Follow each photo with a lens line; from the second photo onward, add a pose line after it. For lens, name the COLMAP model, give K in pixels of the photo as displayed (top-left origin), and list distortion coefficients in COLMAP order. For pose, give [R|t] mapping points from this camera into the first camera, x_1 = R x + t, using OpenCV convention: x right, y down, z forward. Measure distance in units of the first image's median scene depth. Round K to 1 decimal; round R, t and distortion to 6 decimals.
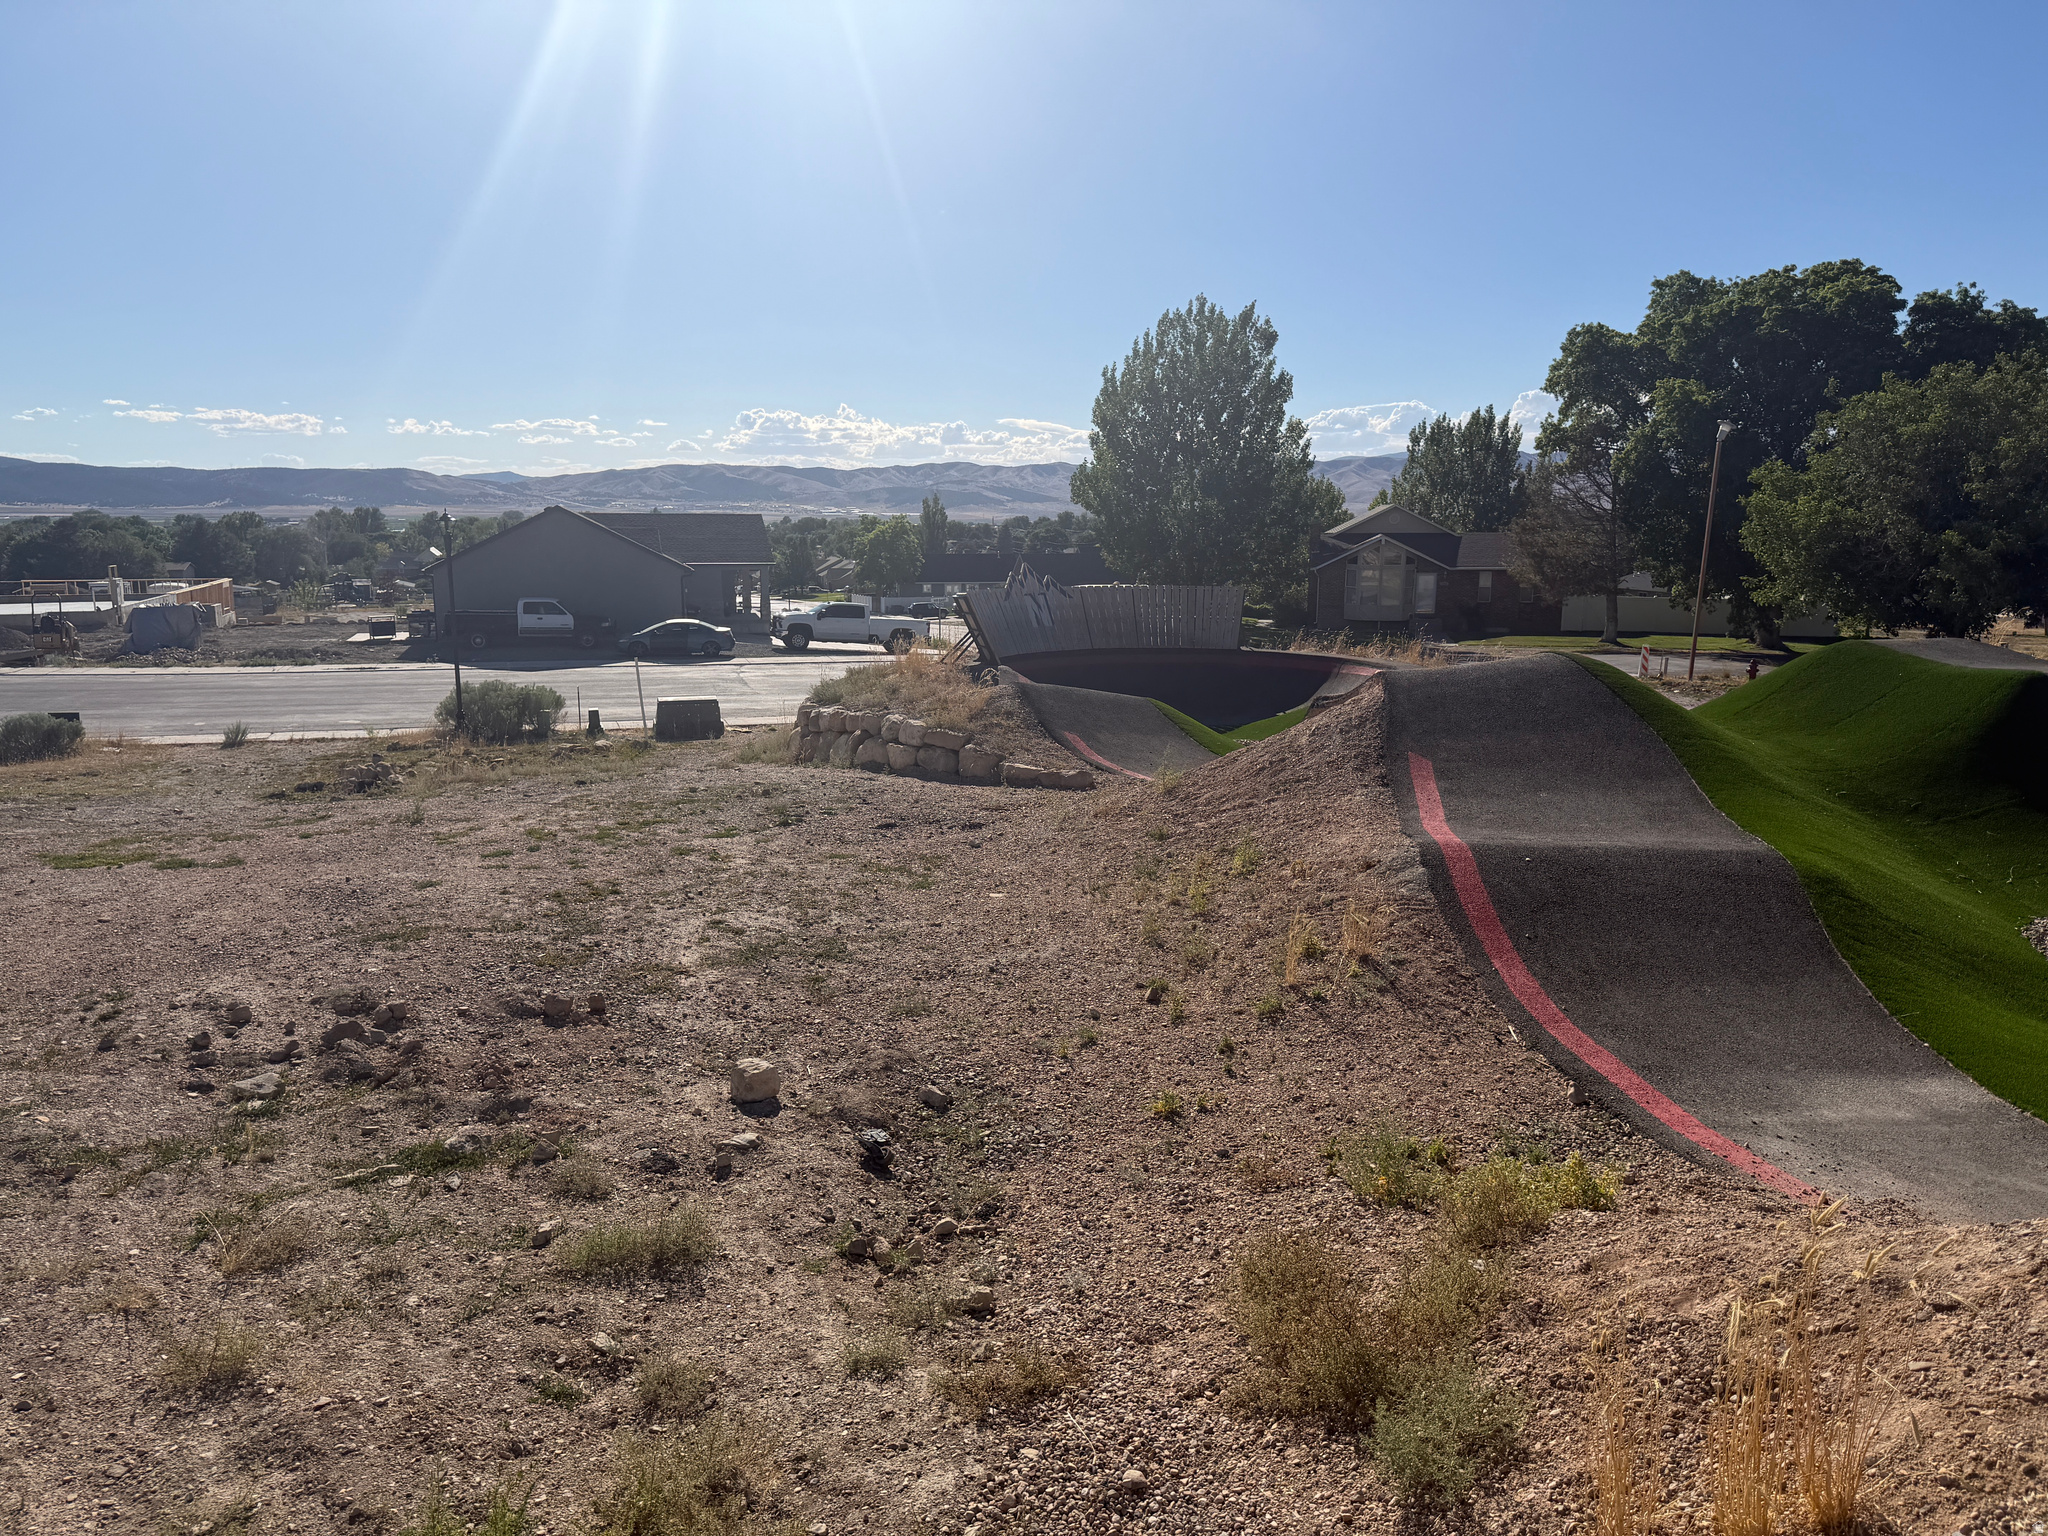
lens RADIAL K [[1422.0, 0, 1037.4], [0, 1422.0, 748.1], [0, 0, 1]] dist [0.058072, -0.076176]
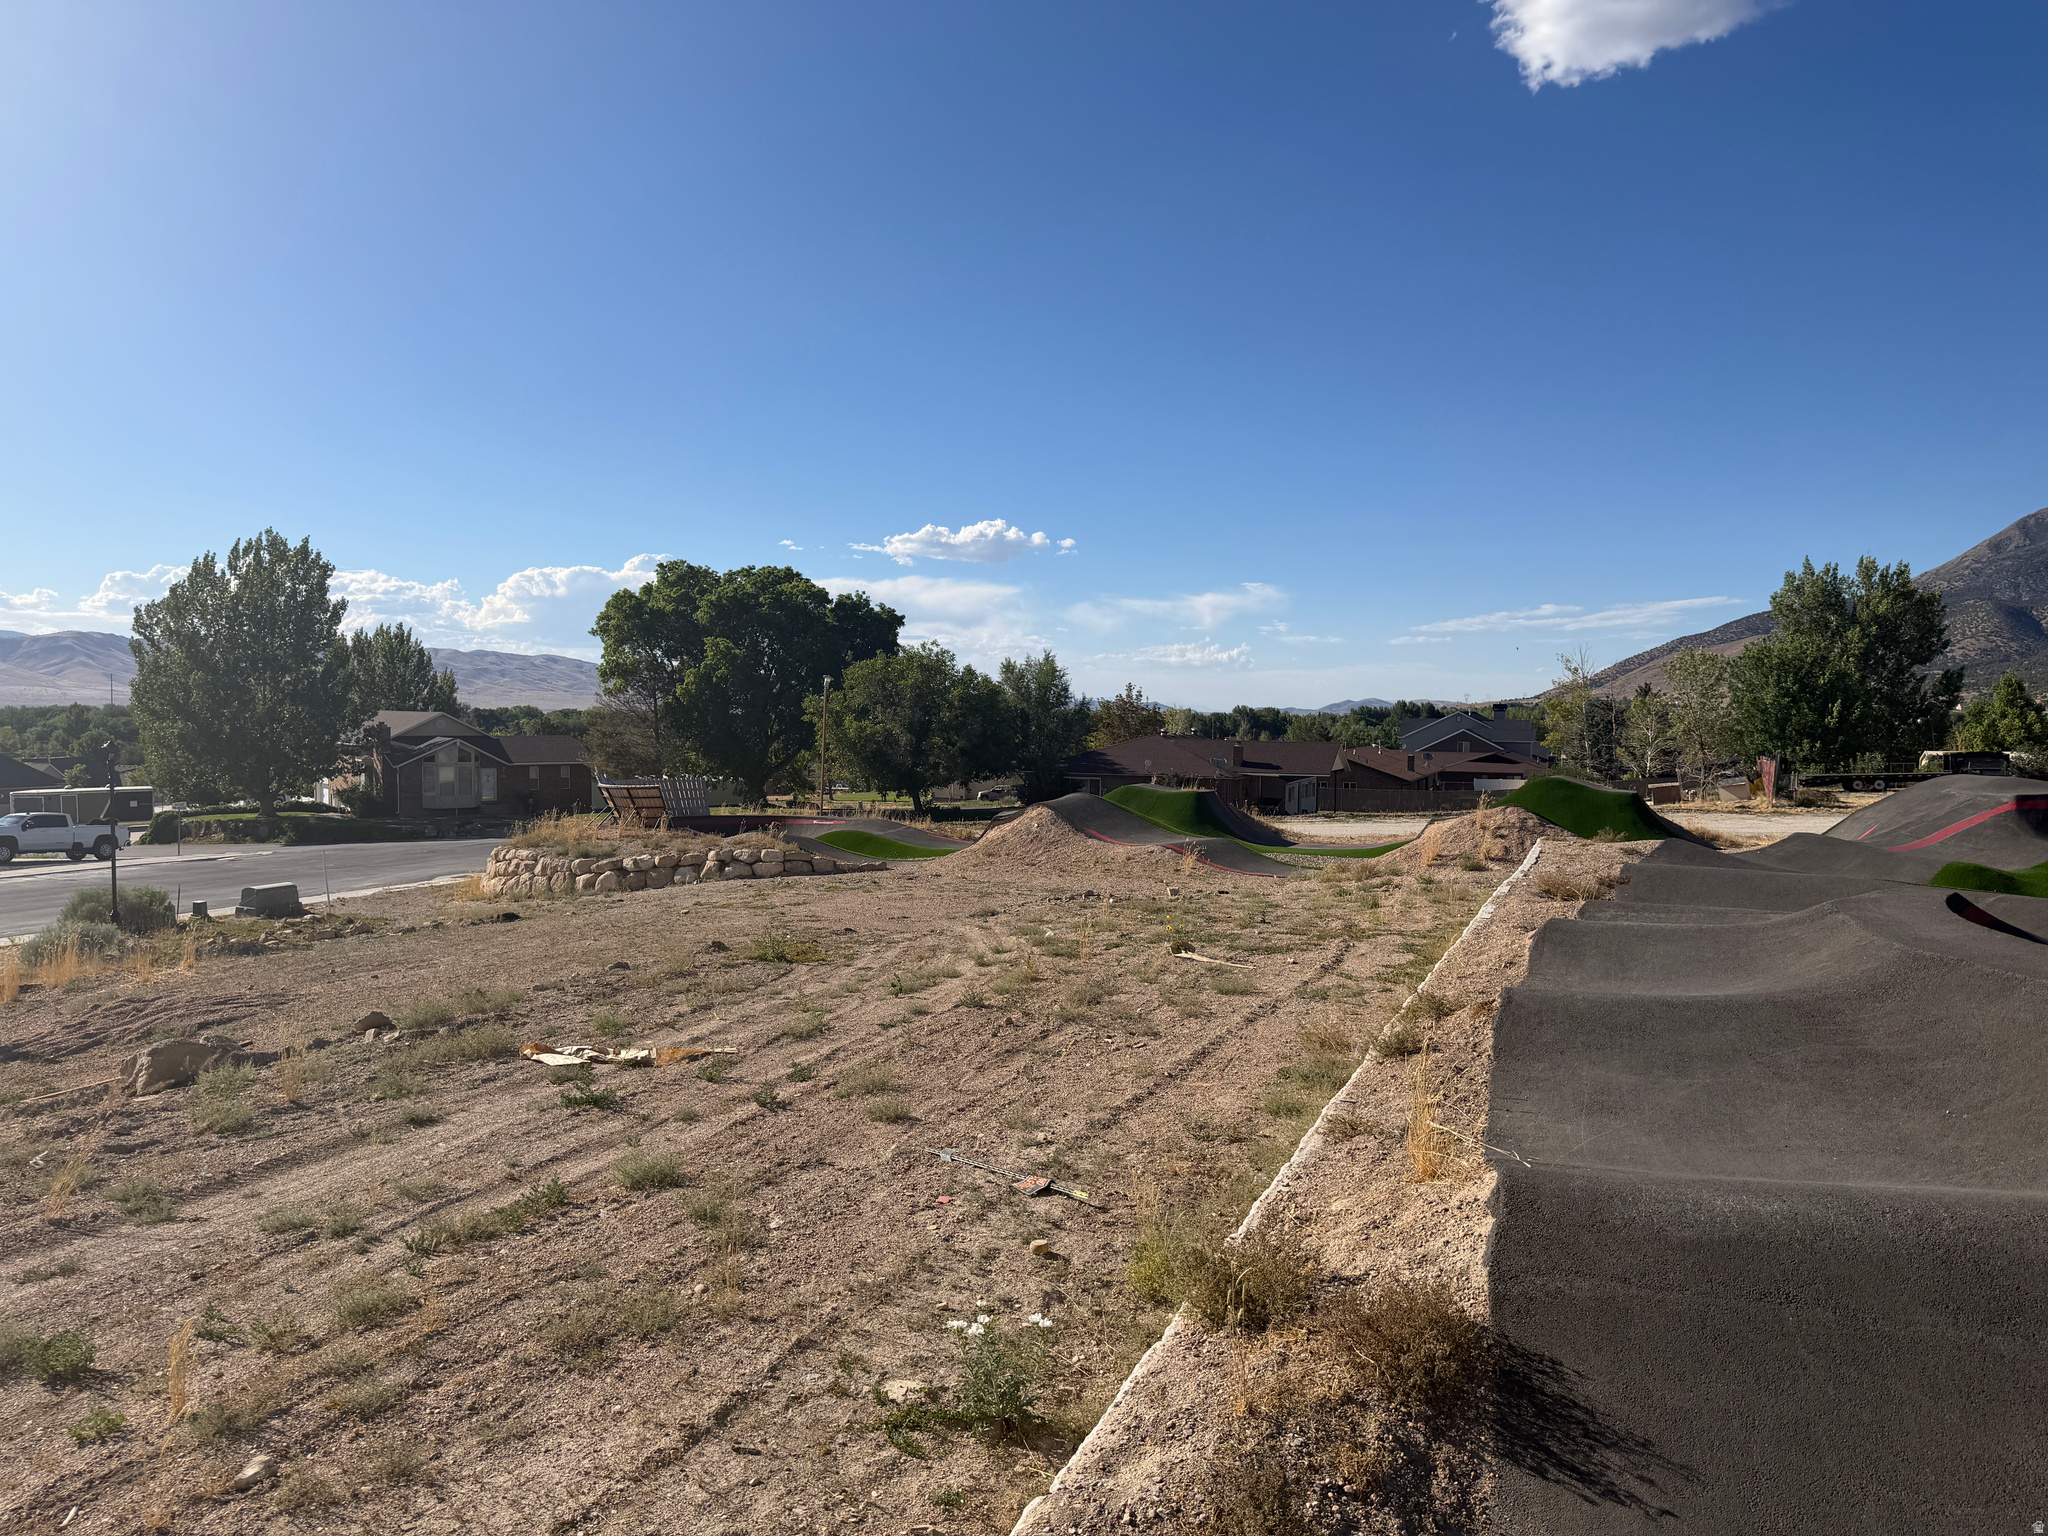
lens RADIAL K [[1422.0, 0, 1042.3], [0, 1422.0, 772.0], [0, 0, 1]] dist [0.058072, -0.076176]
pose [[0.630977, -0.032226, 0.775132, -0.438444], [0.120168, 0.991138, -0.056614, 0.010605], [-0.766439, 0.128868, 0.629257, -0.170580]]
